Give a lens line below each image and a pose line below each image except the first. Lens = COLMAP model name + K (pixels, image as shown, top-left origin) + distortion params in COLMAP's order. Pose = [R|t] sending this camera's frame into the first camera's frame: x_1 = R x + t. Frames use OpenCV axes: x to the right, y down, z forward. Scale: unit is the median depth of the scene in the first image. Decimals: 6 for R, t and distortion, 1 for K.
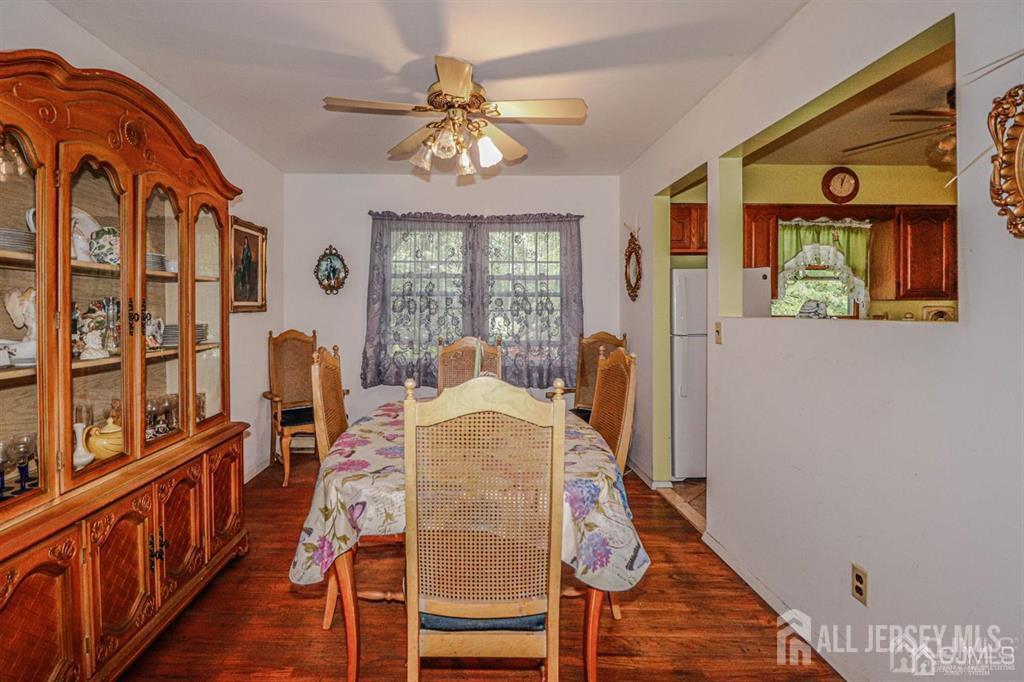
lens RADIAL K [[503.6, 0, 464.3], [0, 503.6, 313.2], [0, 0, 1]] dist [-0.011553, -0.000366]
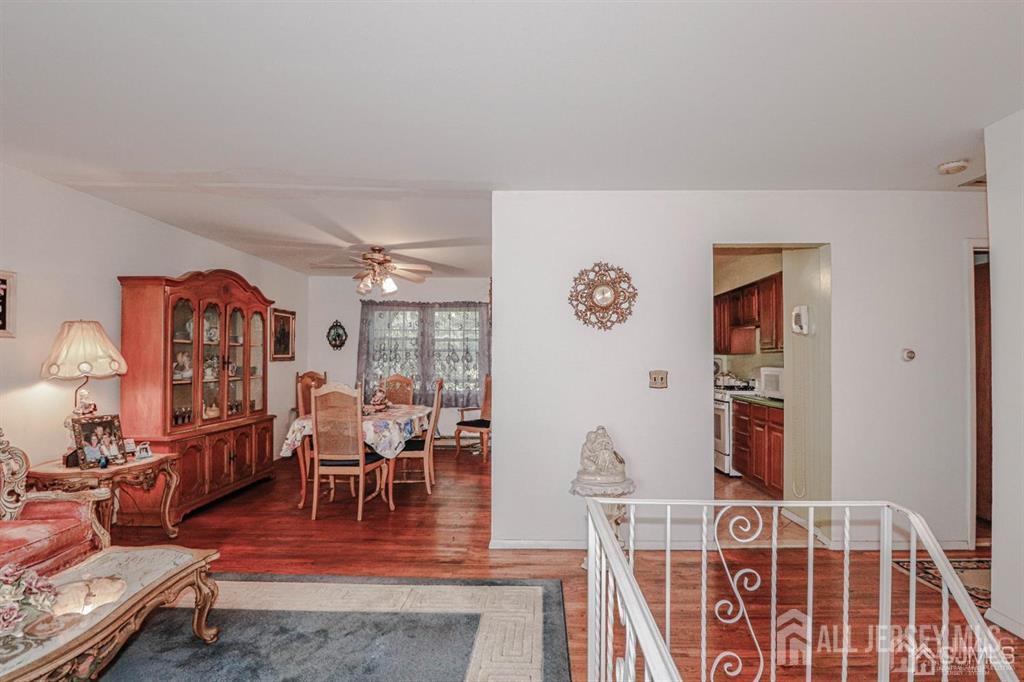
lens RADIAL K [[498.4, 0, 516.4], [0, 498.4, 350.4], [0, 0, 1]] dist [0.002976, 0.000016]
pose [[0.999822, 0.002870, -0.018660, 0.390039], [-0.003303, 0.999726, -0.023191, -0.000480], [0.018589, 0.023248, 0.999557, -0.678287]]
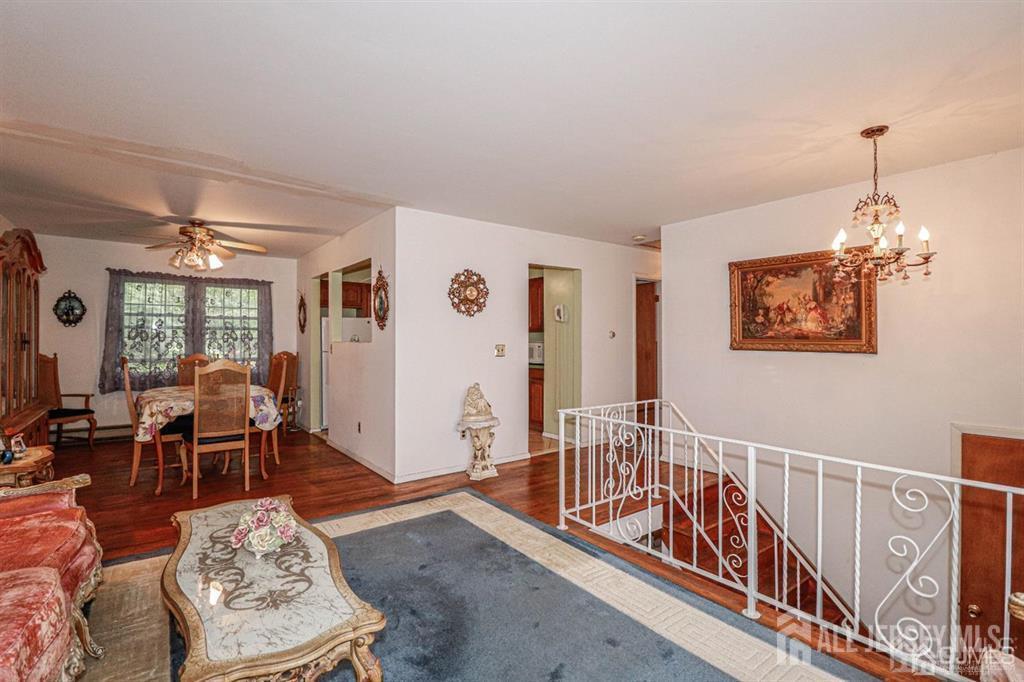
lens RADIAL K [[487.3, 0, 516.4], [0, 487.3, 332.7], [0, 0, 1]] dist [-0.002569, -0.010685]
pose [[0.790632, 0.007617, 0.612245, -0.122229], [0.002648, 0.999871, -0.015859, 0.002873], [-0.612286, 0.014160, 0.790509, -0.837987]]
